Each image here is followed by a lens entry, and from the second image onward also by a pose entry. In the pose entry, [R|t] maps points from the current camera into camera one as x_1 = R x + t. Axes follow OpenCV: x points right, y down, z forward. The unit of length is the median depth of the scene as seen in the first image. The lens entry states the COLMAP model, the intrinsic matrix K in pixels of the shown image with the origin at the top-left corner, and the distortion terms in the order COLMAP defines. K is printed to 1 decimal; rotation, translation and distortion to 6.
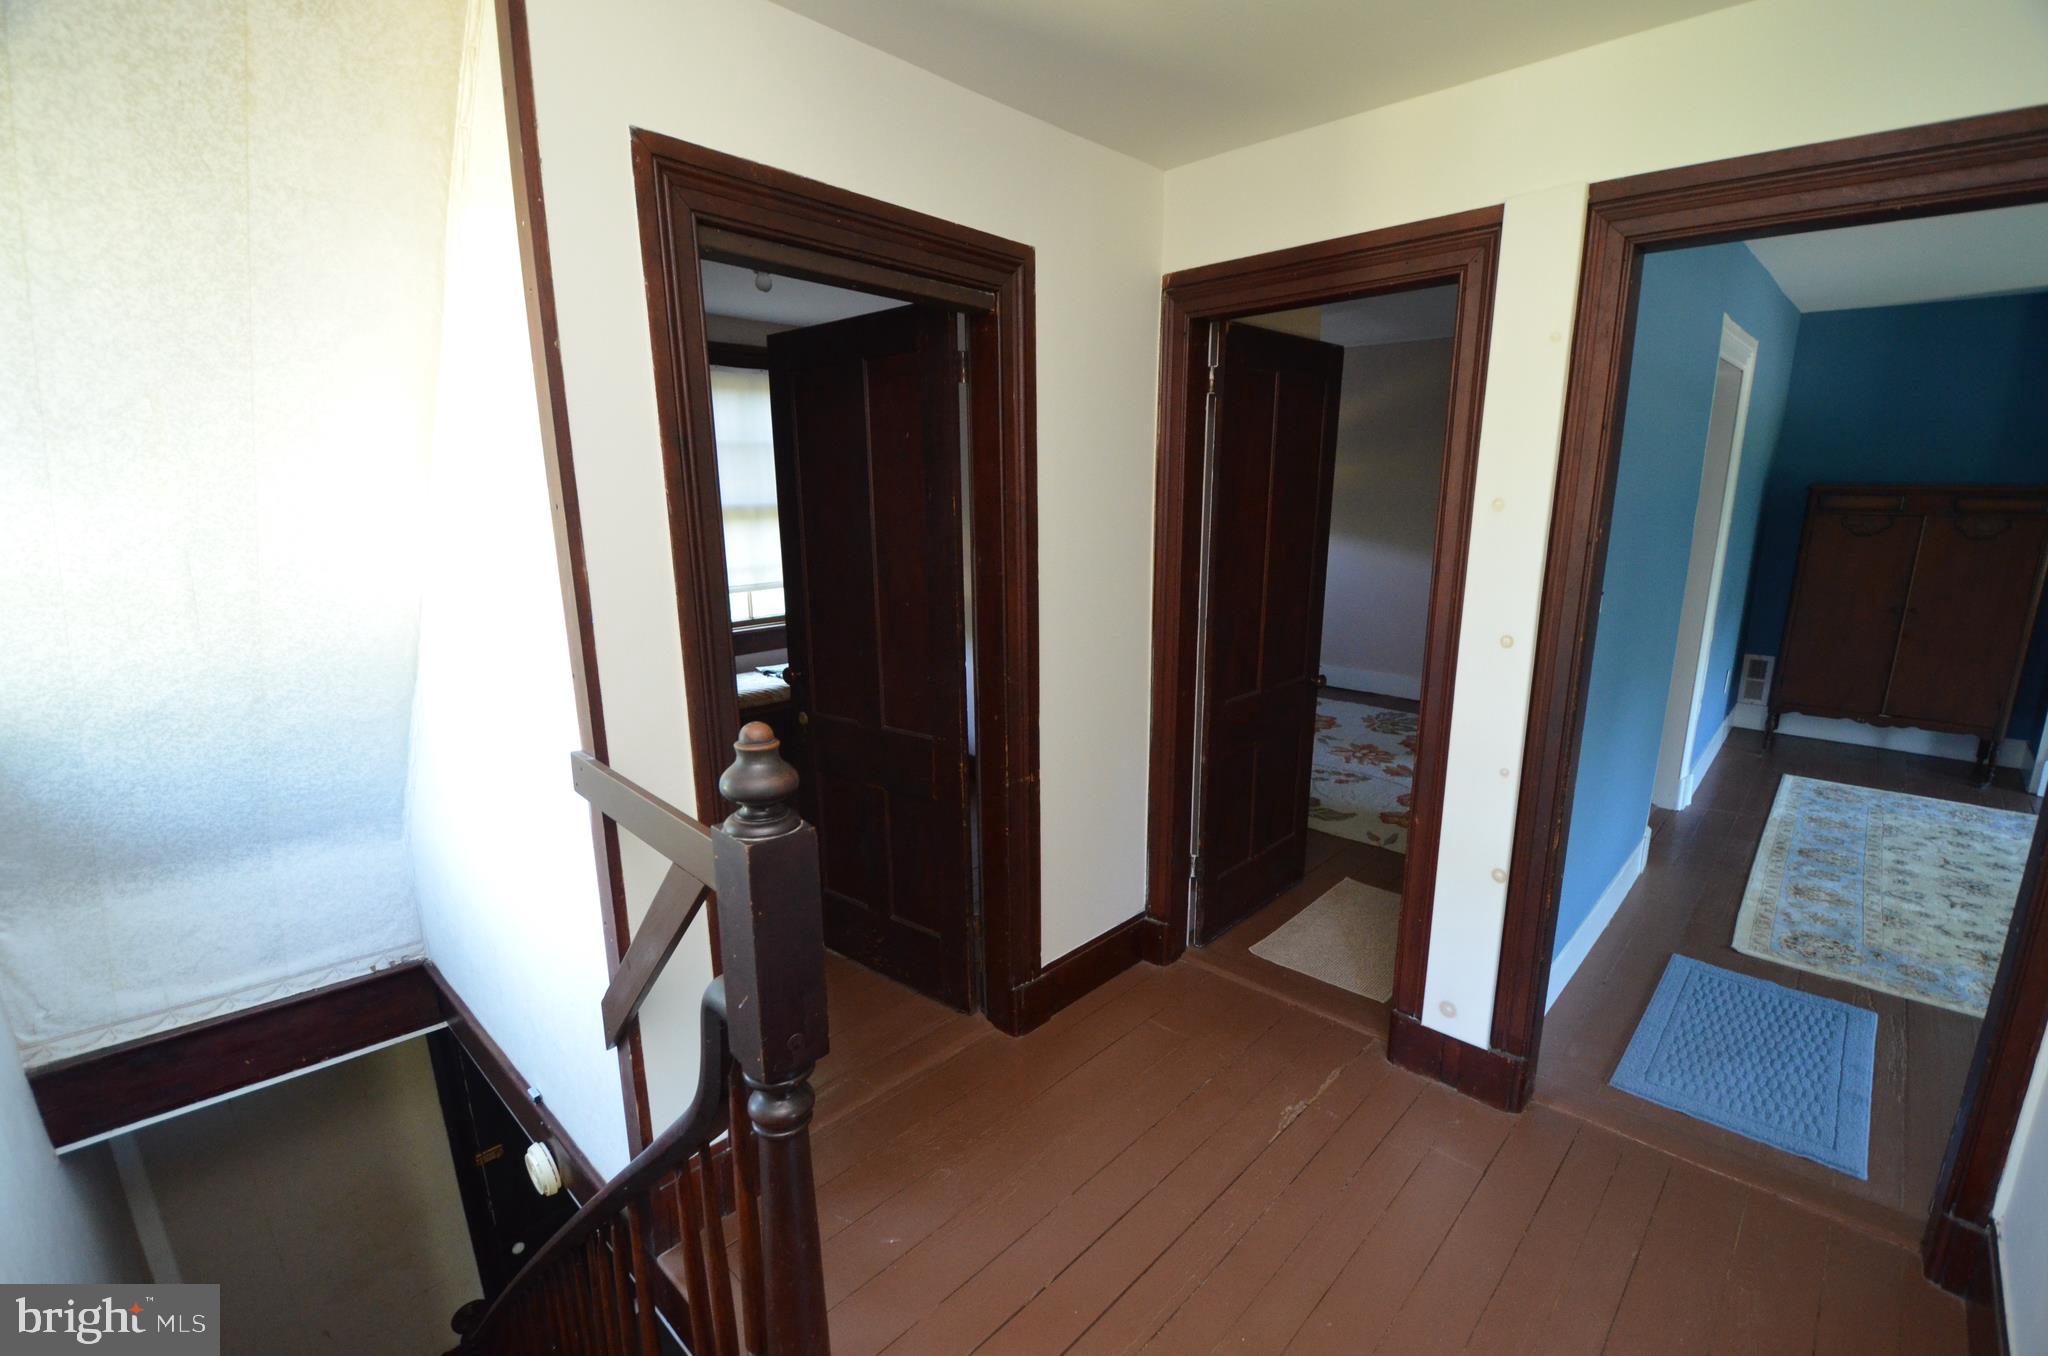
lens RADIAL K [[890.2, 0, 1026.3], [0, 890.2, 693.0], [0, 0, 1]] dist [0.018326, -0.023887]
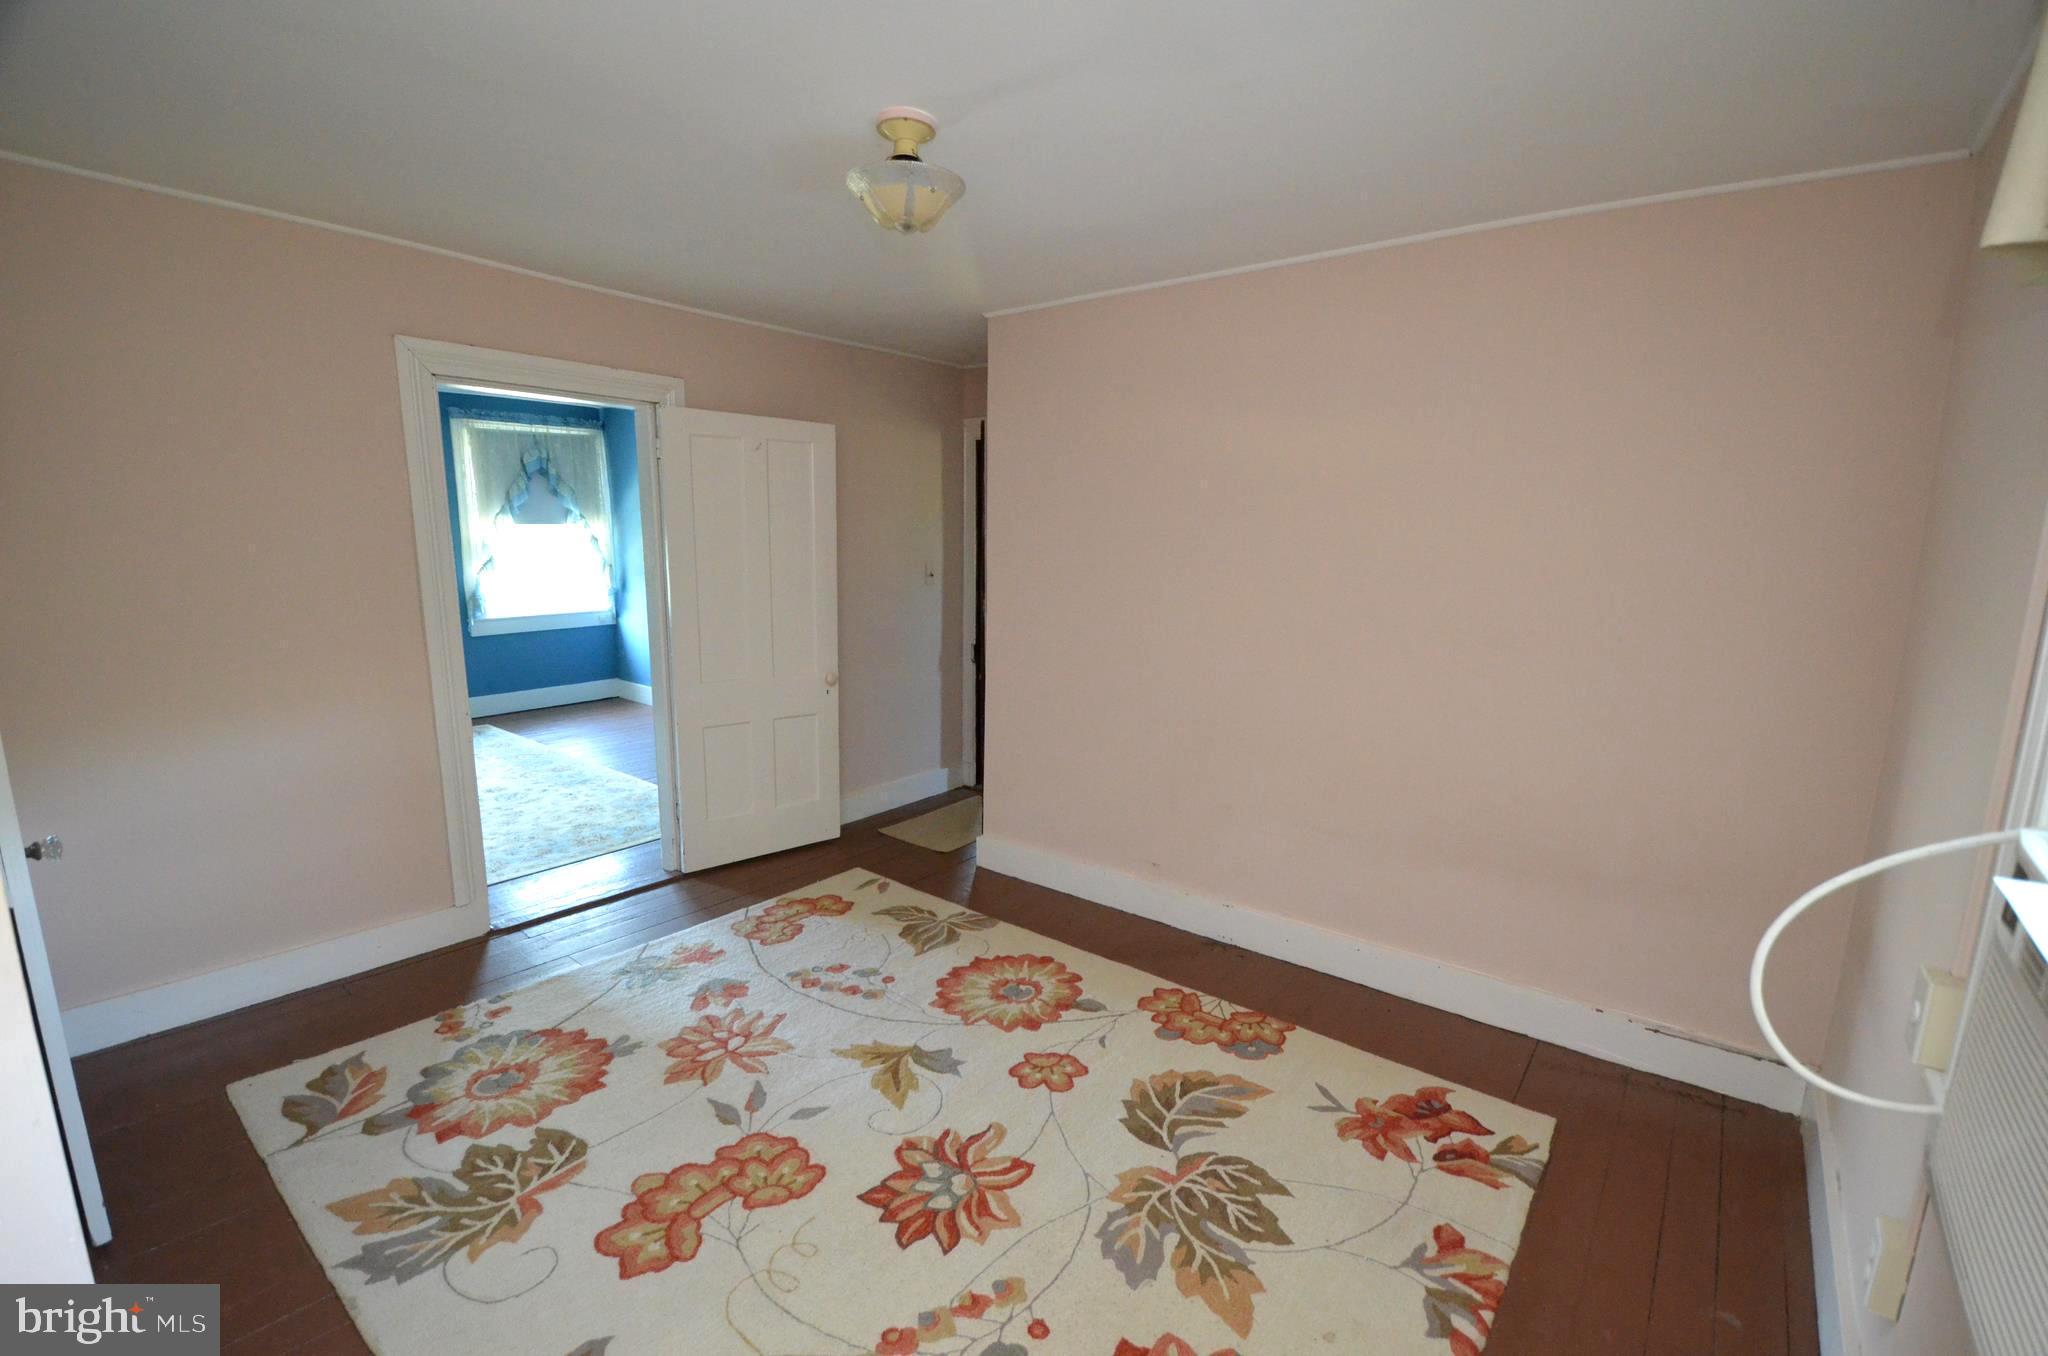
lens RADIAL K [[890.2, 0, 1026.3], [0, 890.2, 693.0], [0, 0, 1]] dist [0.018326, -0.023887]
pose [[-0.995325, 0.015663, -0.095306, 0.294244], [-0.024005, 0.915683, 0.401184, -0.384309], [0.093553, 0.401596, -0.911026, 1.648003]]
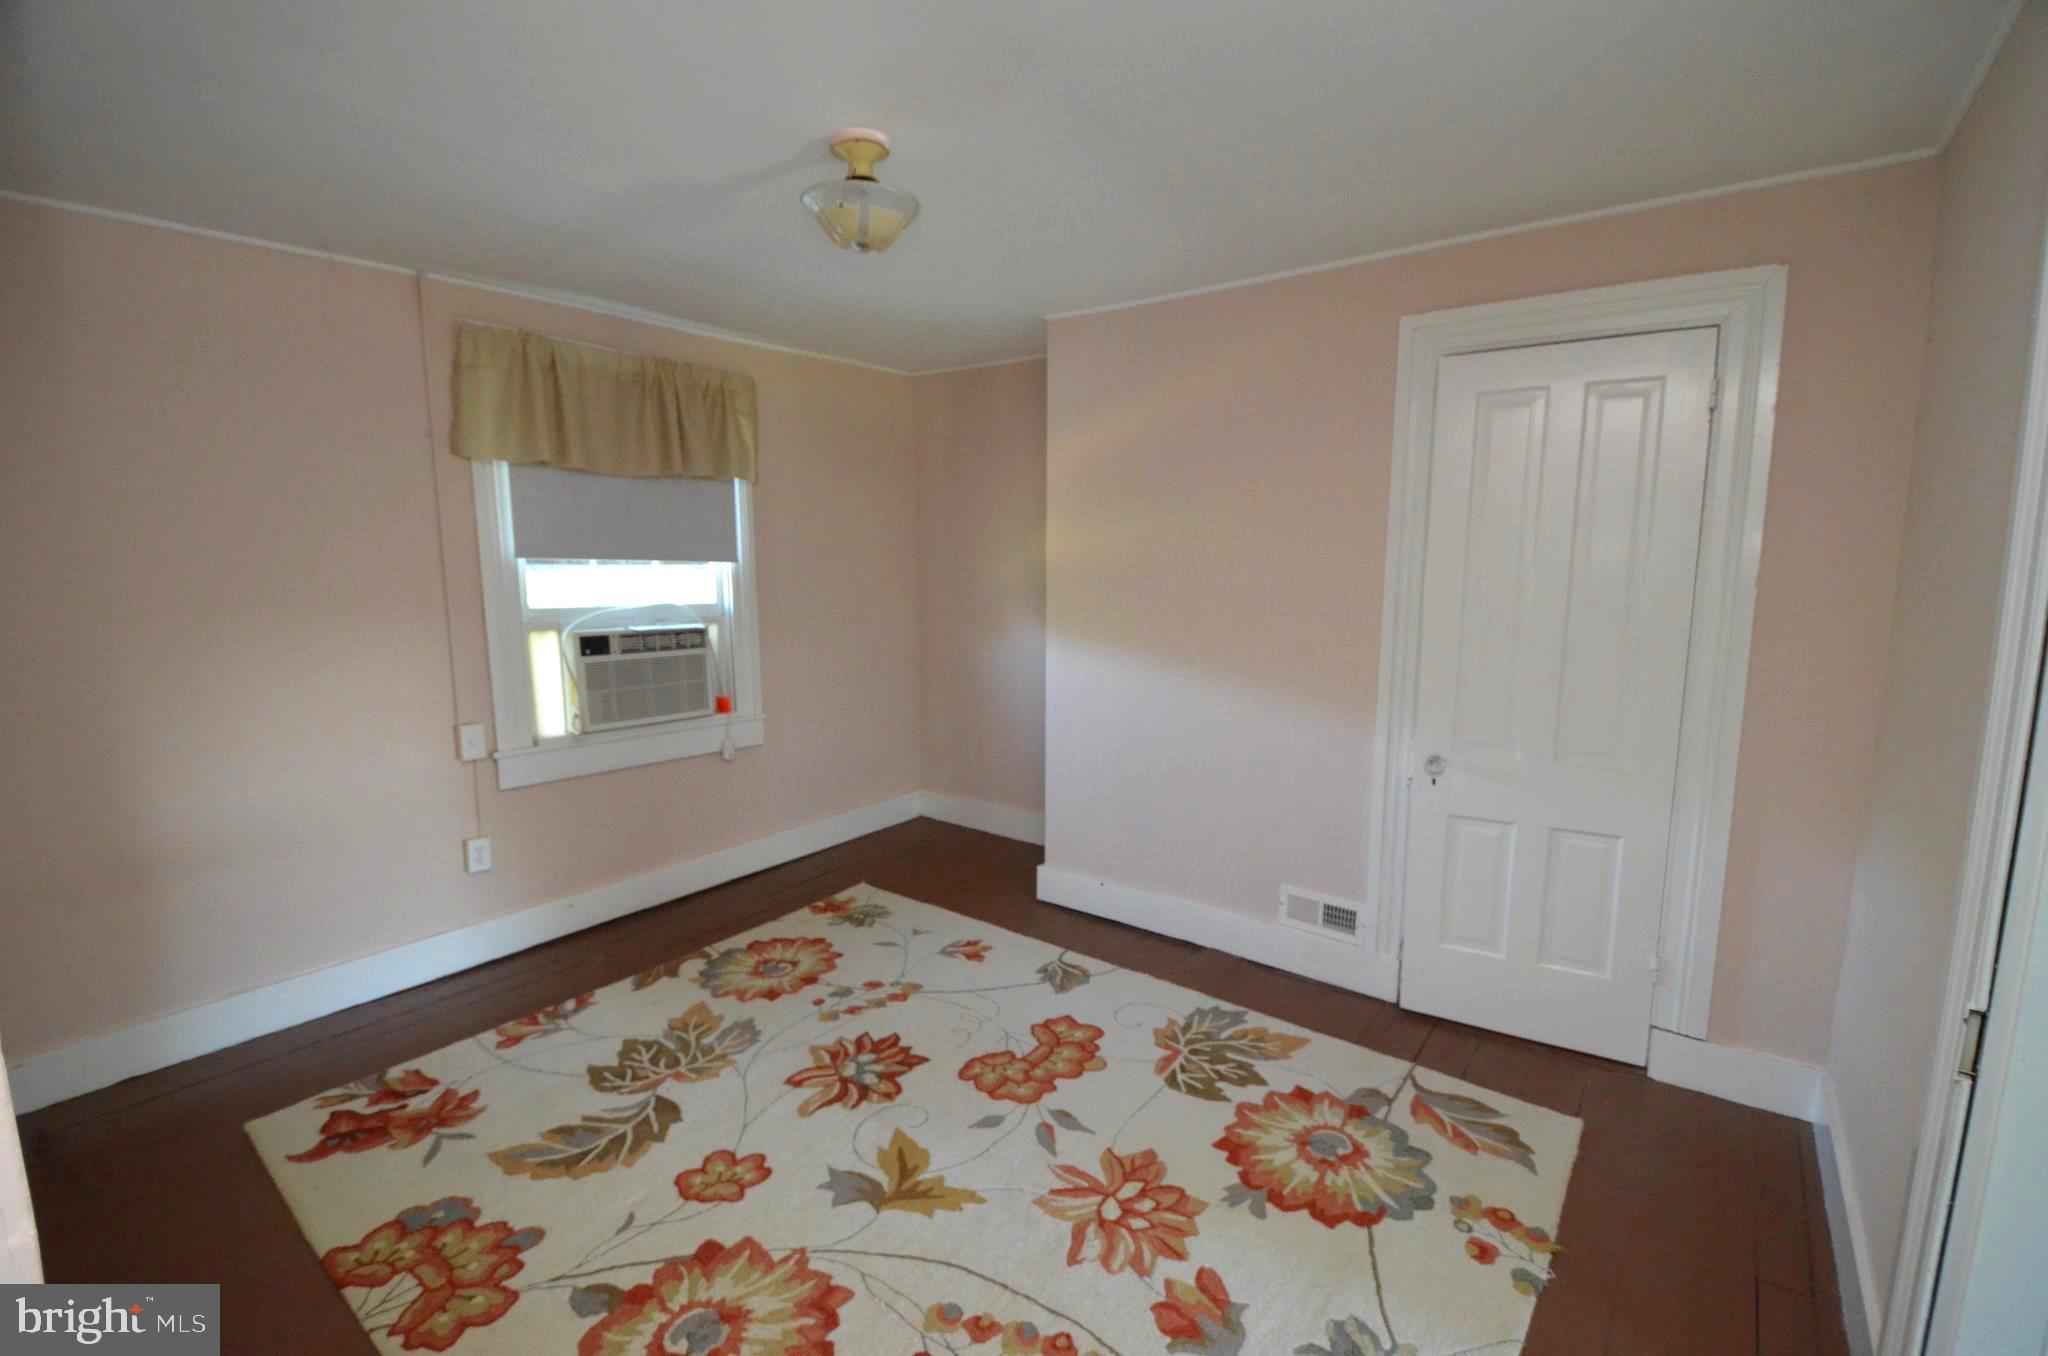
lens RADIAL K [[890.2, 0, 1026.3], [0, 890.2, 693.0], [0, 0, 1]] dist [0.018326, -0.023887]
pose [[0.994489, 0.000840, 0.104841, 0.342986], [0.009071, 0.995529, -0.094023, -0.145380], [-0.104451, 0.094456, 0.990034, 0.687308]]
